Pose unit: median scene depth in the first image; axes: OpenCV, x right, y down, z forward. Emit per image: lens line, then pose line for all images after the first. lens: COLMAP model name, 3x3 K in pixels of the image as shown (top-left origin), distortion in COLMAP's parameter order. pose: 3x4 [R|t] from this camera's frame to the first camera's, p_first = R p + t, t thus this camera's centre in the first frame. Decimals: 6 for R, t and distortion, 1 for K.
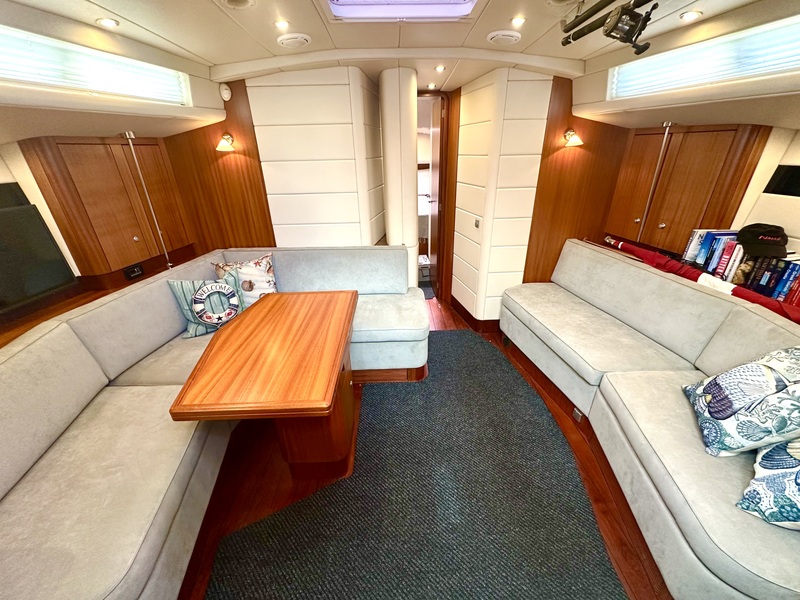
lens RADIAL K [[320.4, 0, 400.0], [0, 320.4, 300.0], [0, 0, 1]] dist [-0.001450, 0.000434]
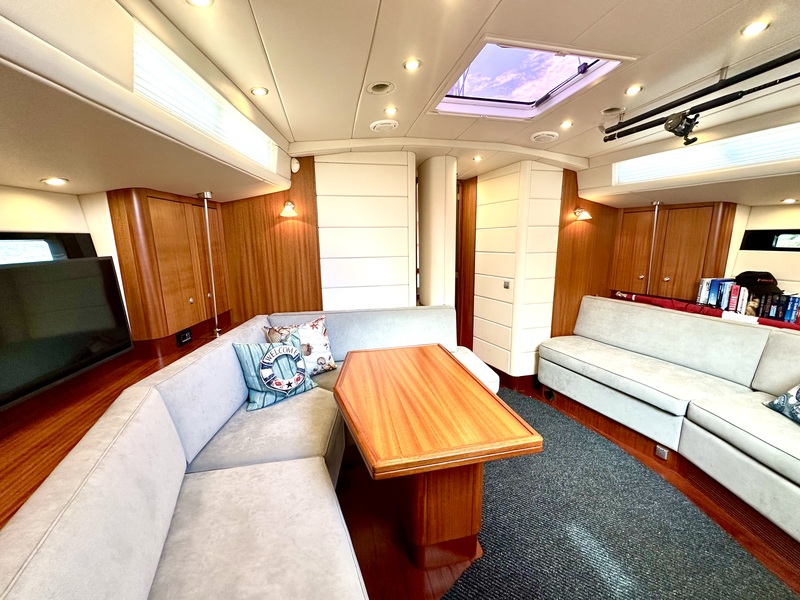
lens RADIAL K [[320.4, 0, 400.0], [0, 320.4, 300.0], [0, 0, 1]] dist [-0.001450, 0.000434]
pose [[0.981186, -0.026347, 0.191261, -0.424313], [0.074612, 0.965425, -0.249774, 0.075661], [-0.178067, 0.259345, 0.949227, 0.044605]]
